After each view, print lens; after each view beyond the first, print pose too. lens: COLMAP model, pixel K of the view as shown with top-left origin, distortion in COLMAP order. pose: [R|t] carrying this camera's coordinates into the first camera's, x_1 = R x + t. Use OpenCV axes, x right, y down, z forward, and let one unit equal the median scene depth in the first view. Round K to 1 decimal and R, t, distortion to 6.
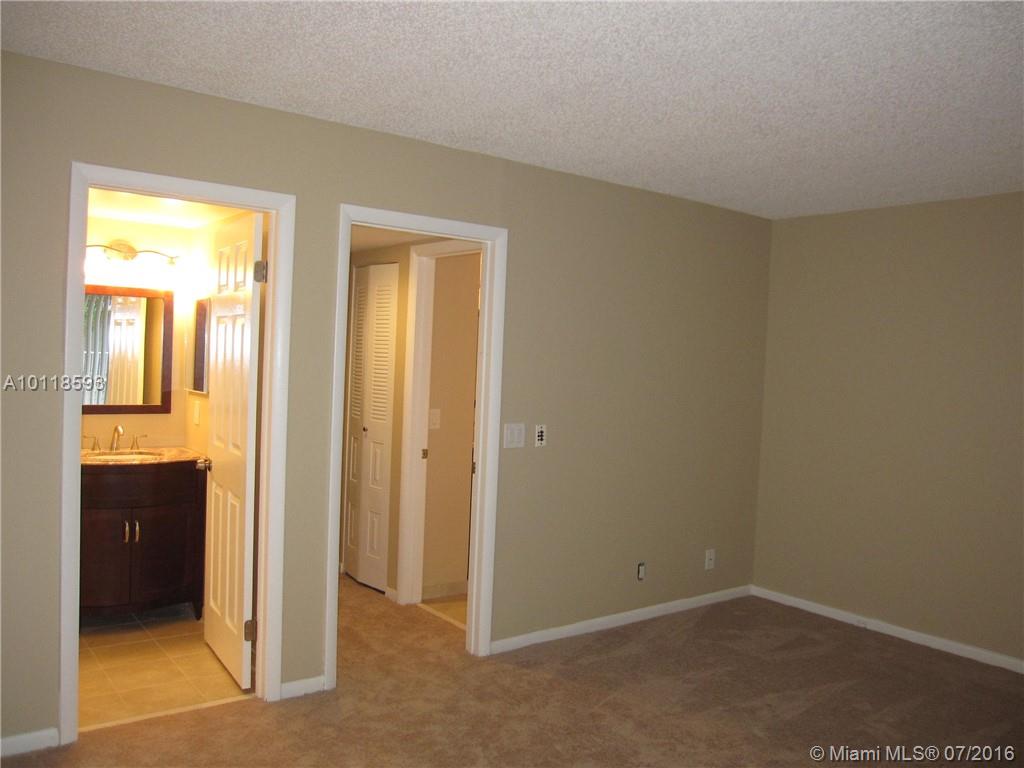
lens RADIAL K [[847.1, 0, 512.0], [0, 847.1, 384.0], [0, 0, 1]] dist [-0.081648, 0.075443]
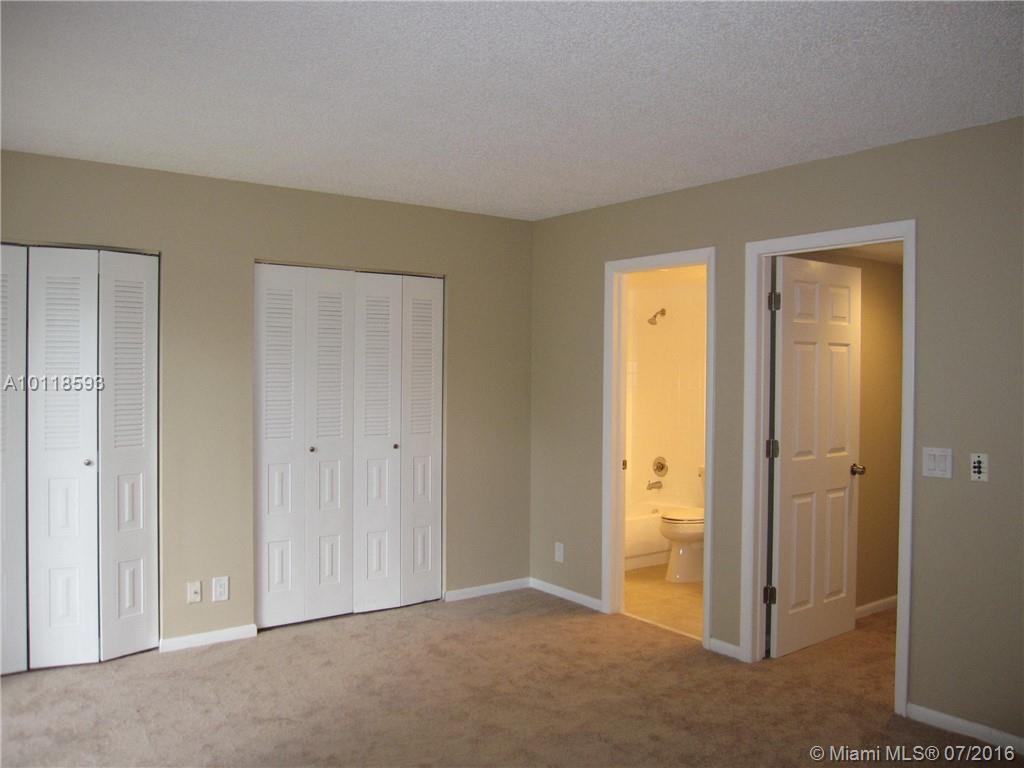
lens RADIAL K [[847.1, 0, 512.0], [0, 847.1, 384.0], [0, 0, 1]] dist [-0.081648, 0.075443]
pose [[-0.018664, -0.019767, -0.999630, 0.964797], [-0.022387, 0.999562, -0.019348, 0.010946], [0.999575, 0.022018, -0.019099, 0.699861]]
